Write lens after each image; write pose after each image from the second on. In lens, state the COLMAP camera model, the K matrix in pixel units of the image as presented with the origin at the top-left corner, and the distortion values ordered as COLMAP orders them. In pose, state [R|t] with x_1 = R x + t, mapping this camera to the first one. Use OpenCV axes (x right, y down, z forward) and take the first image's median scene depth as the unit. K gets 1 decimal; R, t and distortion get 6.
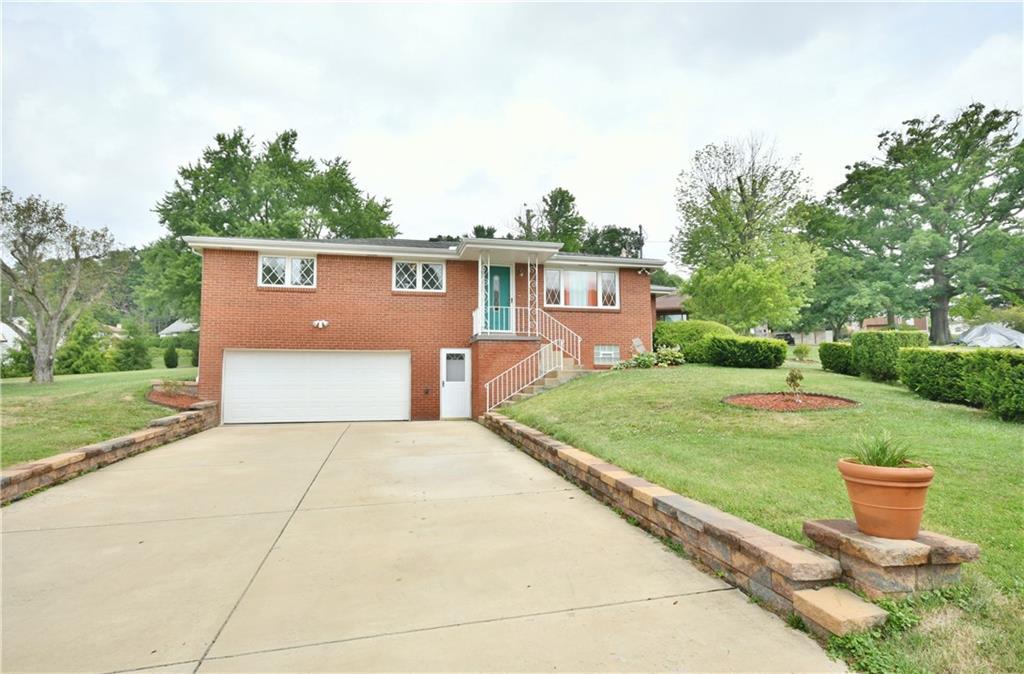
lens RADIAL K [[560.2, 0, 515.2], [0, 560.2, 336.3], [0, 0, 1]] dist [0.011927, -0.000157]
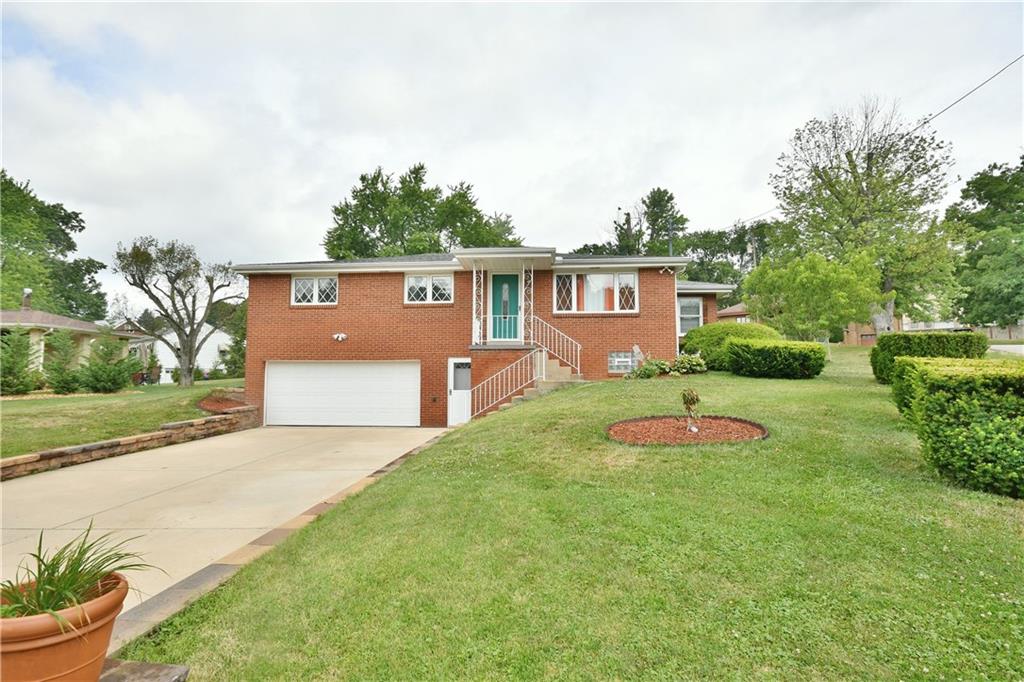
lens RADIAL K [[518.3, 0, 515.1], [0, 518.3, 344.7], [0, 0, 1]] dist [0.006113, 0.001939]
pose [[0.950960, -0.017515, -0.308817, 0.256198], [0.021079, 0.999744, 0.008207, -0.007086], [0.308594, -0.014314, 0.951086, 0.123070]]
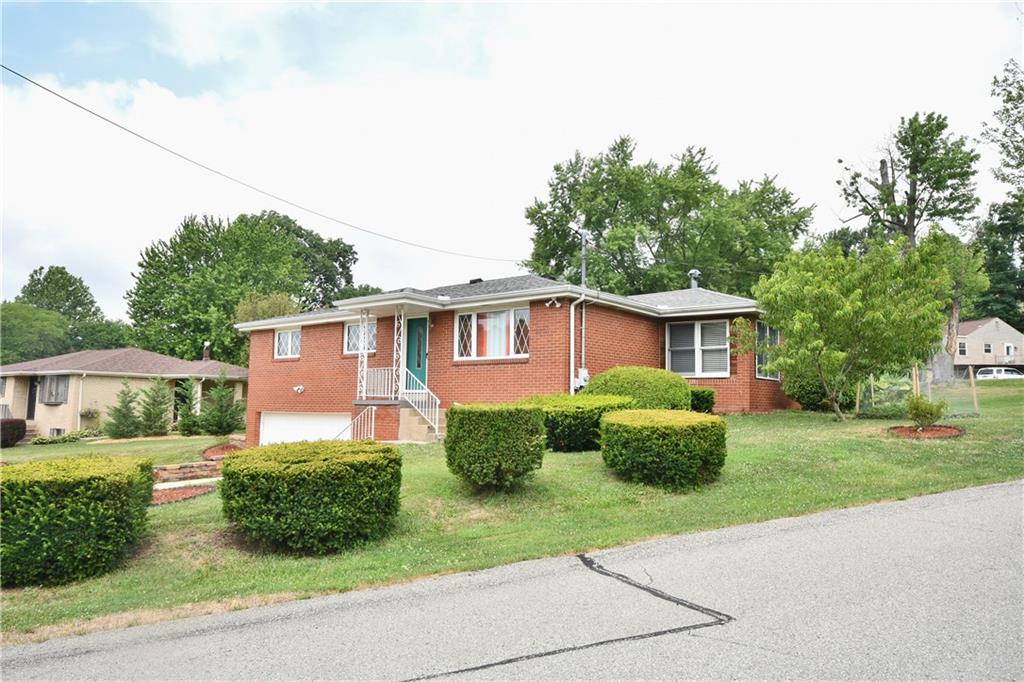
lens RADIAL K [[749.1, 0, 510.2], [0, 749.1, 341.6], [0, 0, 1]] dist [0.011857, 0.001438]
pose [[0.600144, -0.062937, -0.797412, 0.962599], [0.050508, 0.997892, -0.040747, -0.030549], [0.798296, -0.015822, 0.602058, 0.385726]]
